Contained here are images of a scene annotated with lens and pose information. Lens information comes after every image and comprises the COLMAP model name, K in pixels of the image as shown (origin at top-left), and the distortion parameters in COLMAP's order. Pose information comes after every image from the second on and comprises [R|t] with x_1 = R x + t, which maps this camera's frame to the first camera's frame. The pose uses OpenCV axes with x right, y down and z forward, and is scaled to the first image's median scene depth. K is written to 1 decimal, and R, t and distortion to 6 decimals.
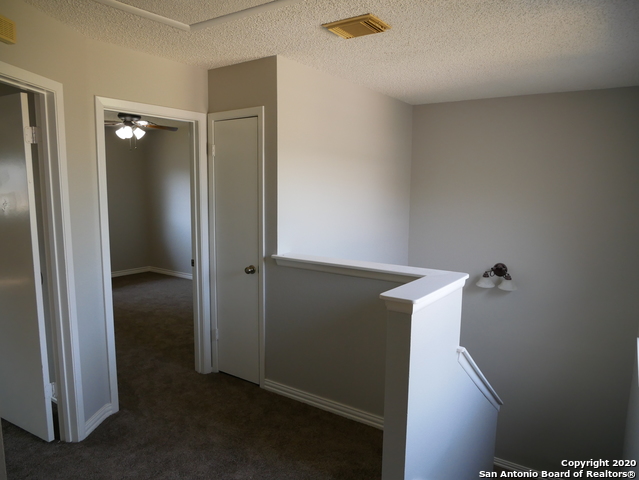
lens RADIAL K [[454.3, 0, 318.1], [0, 454.3, 242.2], [0, 0, 1]] dist [-0.035402, 0.005408]
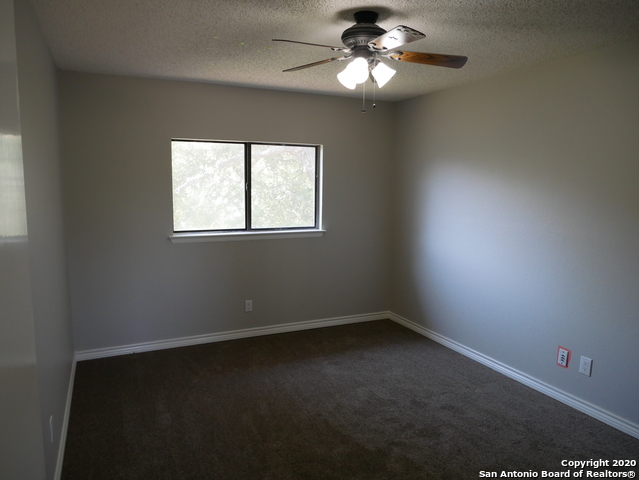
lens RADIAL K [[454.3, 0, 318.4], [0, 454.3, 239.5], [0, 0, 1]] dist [-0.035402, 0.005408]
pose [[0.863821, 0.070731, -0.498809, -0.204728], [-0.067798, 0.997410, 0.024022, -0.079437], [0.499216, 0.013068, 0.866379, 0.547484]]
